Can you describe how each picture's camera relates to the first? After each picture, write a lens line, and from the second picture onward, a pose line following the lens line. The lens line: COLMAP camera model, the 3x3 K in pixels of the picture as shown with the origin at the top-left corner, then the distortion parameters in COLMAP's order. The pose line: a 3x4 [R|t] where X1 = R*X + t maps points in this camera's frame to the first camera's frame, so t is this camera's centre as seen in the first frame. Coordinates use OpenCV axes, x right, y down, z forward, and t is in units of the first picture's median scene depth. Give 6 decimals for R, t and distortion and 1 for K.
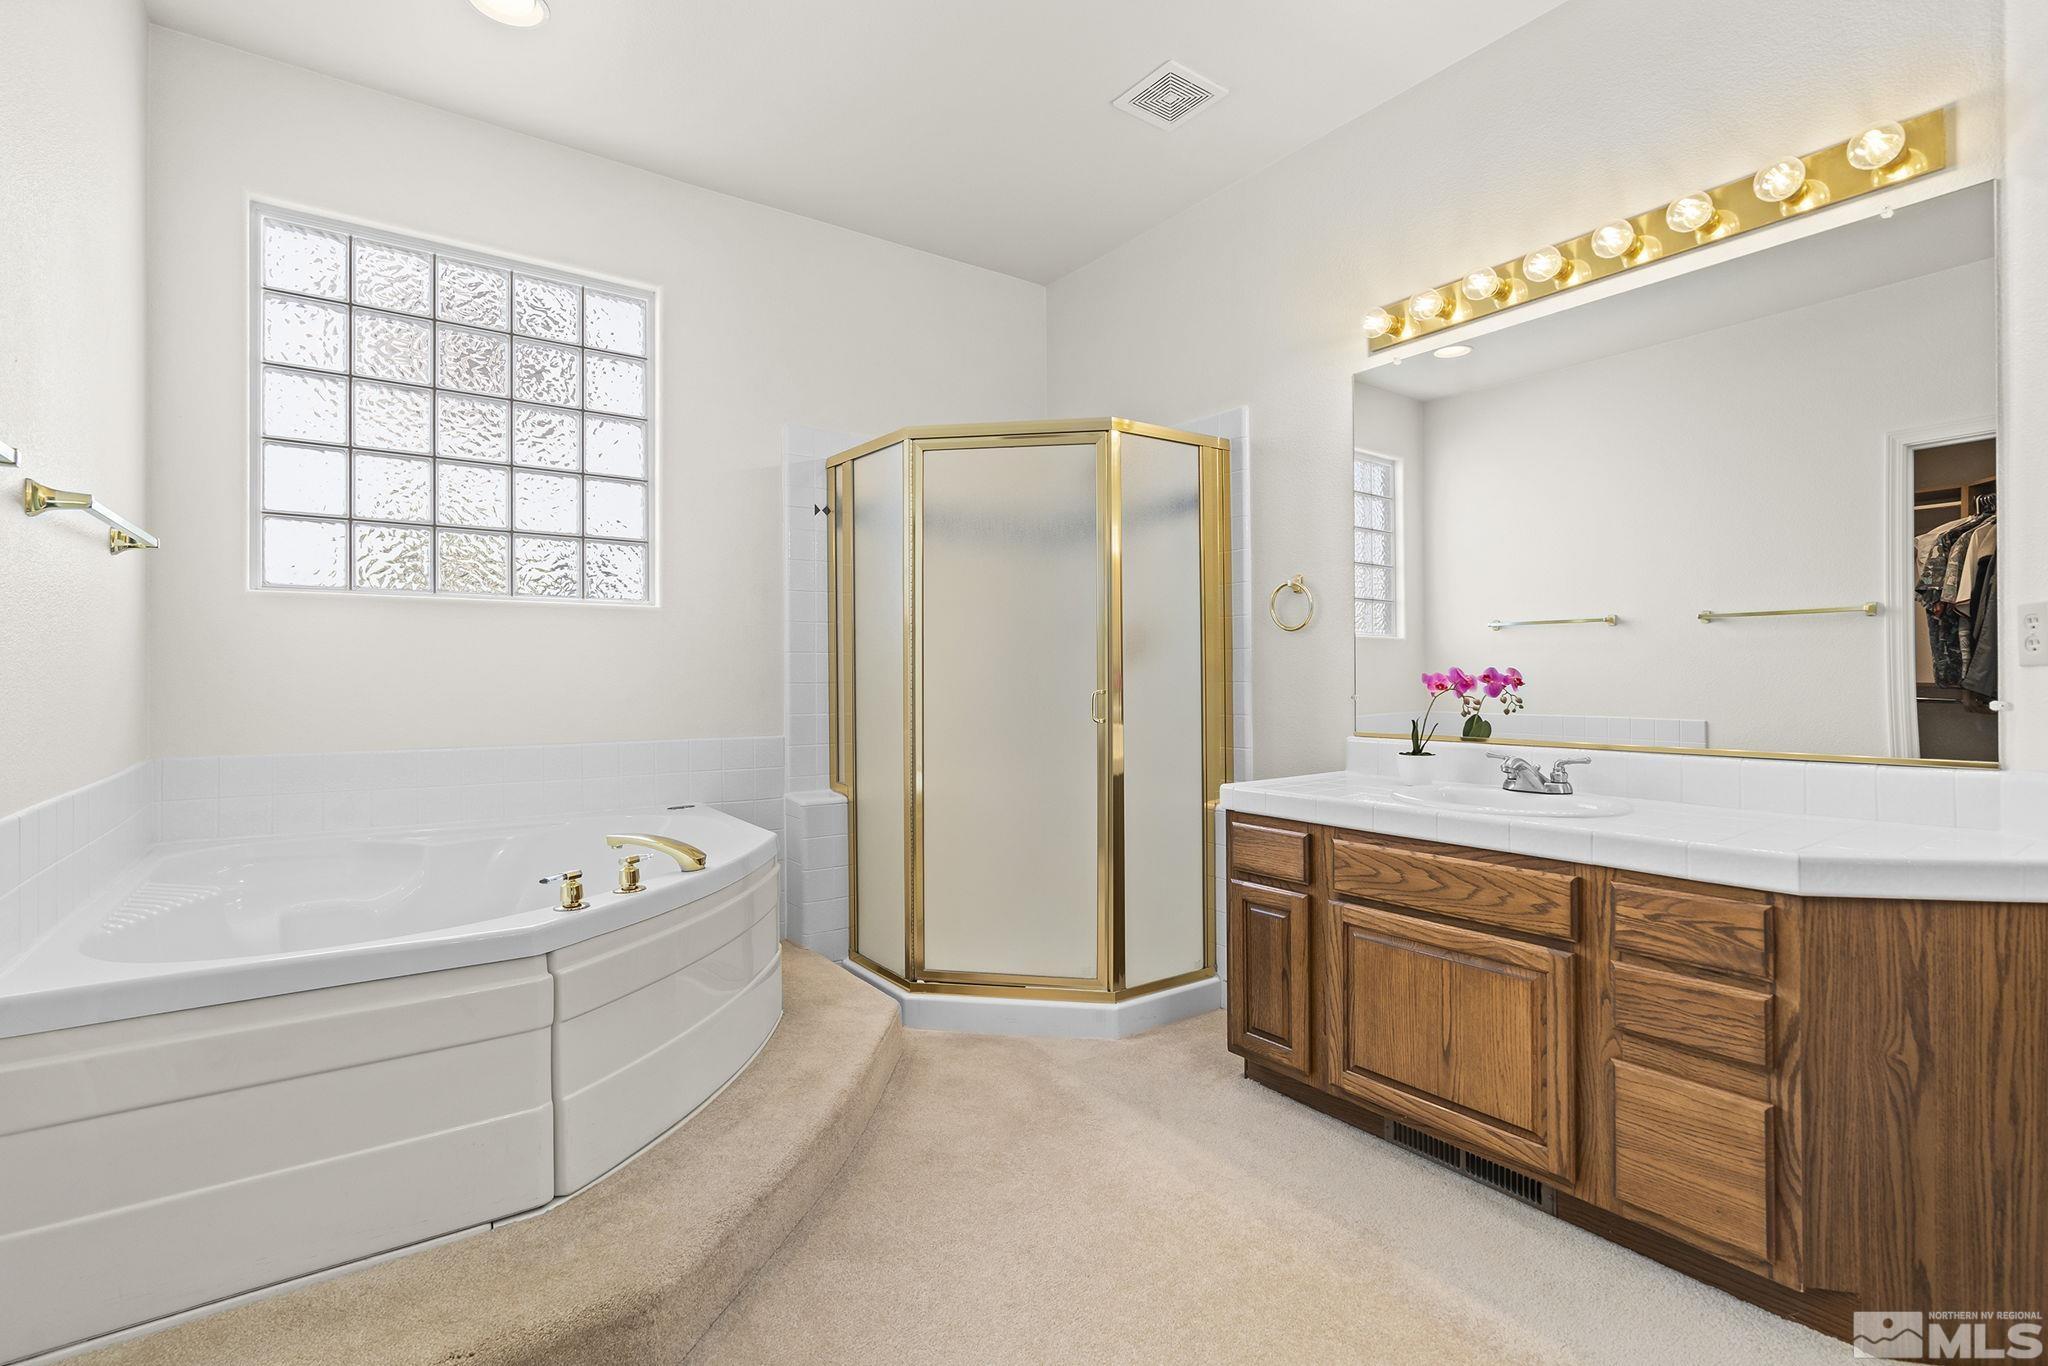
lens RADIAL K [[943.3, 0, 1022.7], [0, 943.3, 671.6], [0, 0, 1]] dist [-0.027231, 0.013430]
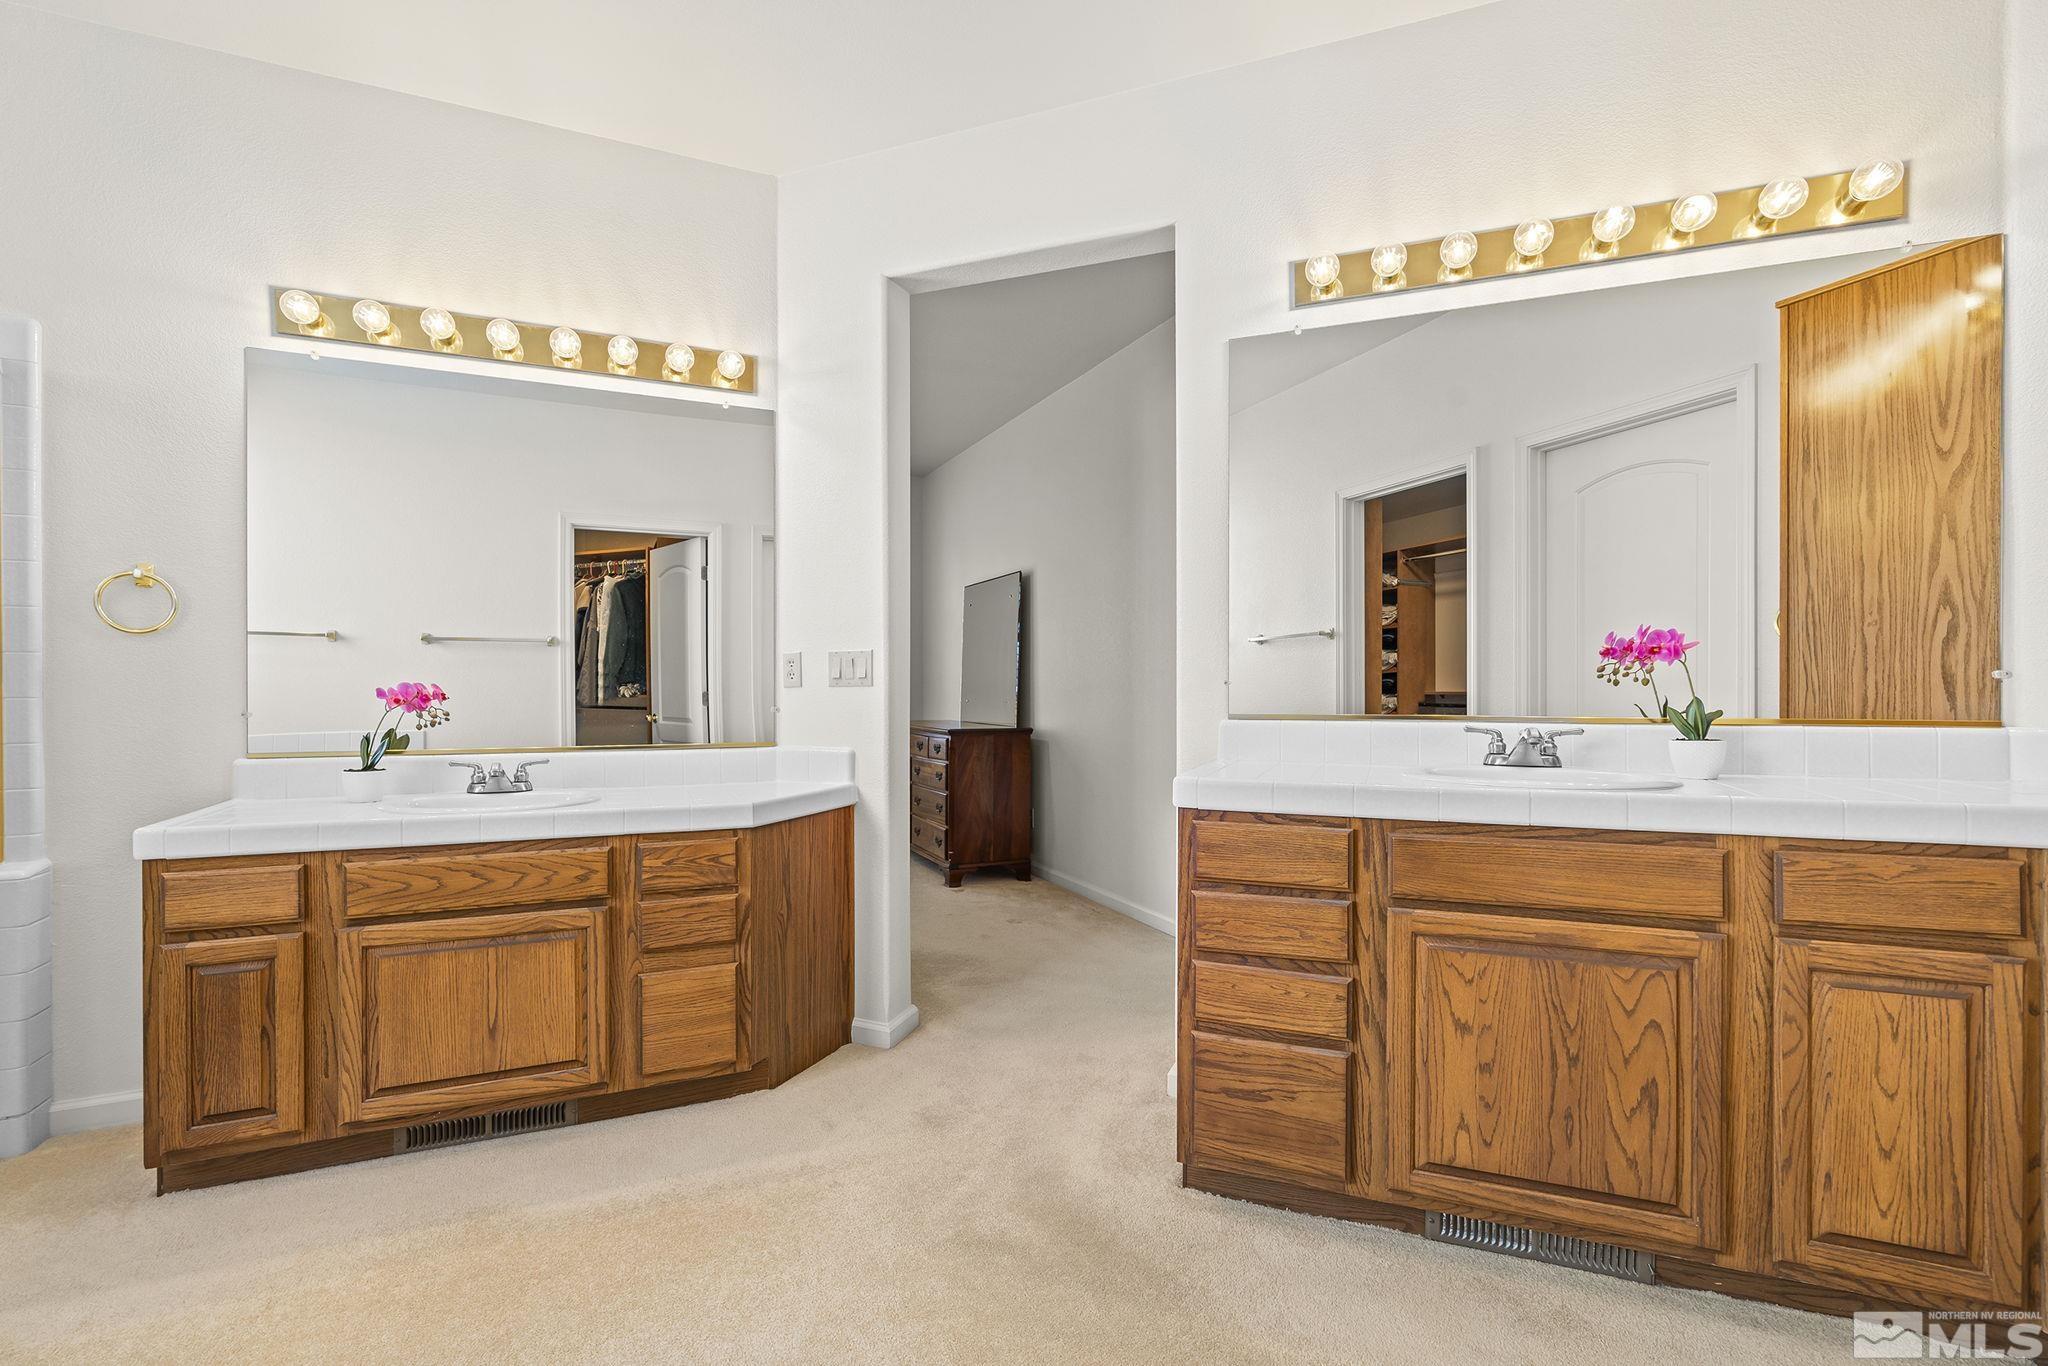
lens RADIAL K [[931.5, 0, 1025.5], [0, 931.5, 692.0], [0, 0, 1]] dist [-0.005948, 0.001118]
pose [[0.183657, 0.002900, 0.982986, -0.541574], [-0.009272, 0.999956, -0.001217, 0.000663], [-0.982947, -0.008891, 0.183676, 0.184830]]
